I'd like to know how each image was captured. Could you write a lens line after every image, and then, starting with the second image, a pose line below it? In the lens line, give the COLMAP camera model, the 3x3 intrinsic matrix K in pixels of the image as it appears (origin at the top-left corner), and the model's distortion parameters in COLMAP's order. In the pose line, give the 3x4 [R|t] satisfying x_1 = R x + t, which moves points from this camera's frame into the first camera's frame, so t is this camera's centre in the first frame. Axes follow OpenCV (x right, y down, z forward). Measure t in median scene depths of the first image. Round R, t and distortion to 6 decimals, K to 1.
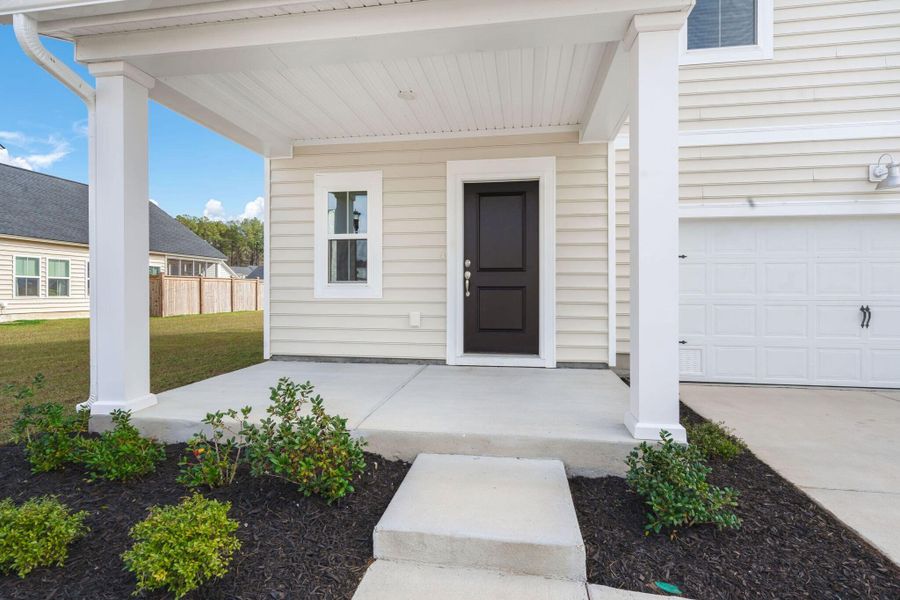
lens RADIAL K [[408.0, 0, 446.8], [0, 408.0, 294.4], [0, 0, 1]] dist [-0.000358, 0.000162]
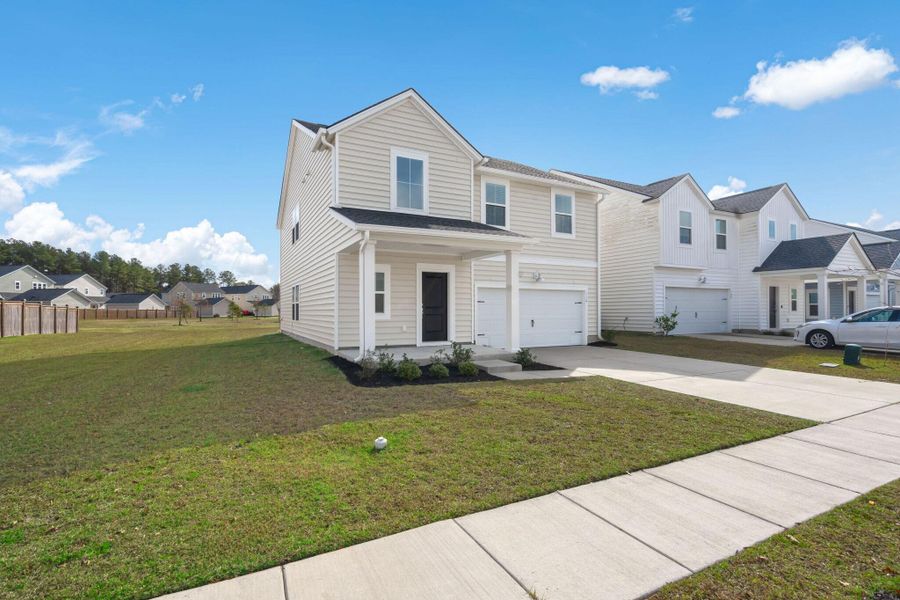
lens RADIAL K [[408.0, 0, 446.8], [0, 408.0, 294.4], [0, 0, 1]] dist [-0.000358, 0.000162]
pose [[0.805921, 0.020017, 0.591685, -1.286641], [0.006415, 0.999074, -0.042536, -0.033519], [-0.591989, 0.038076, 0.805046, -1.054183]]
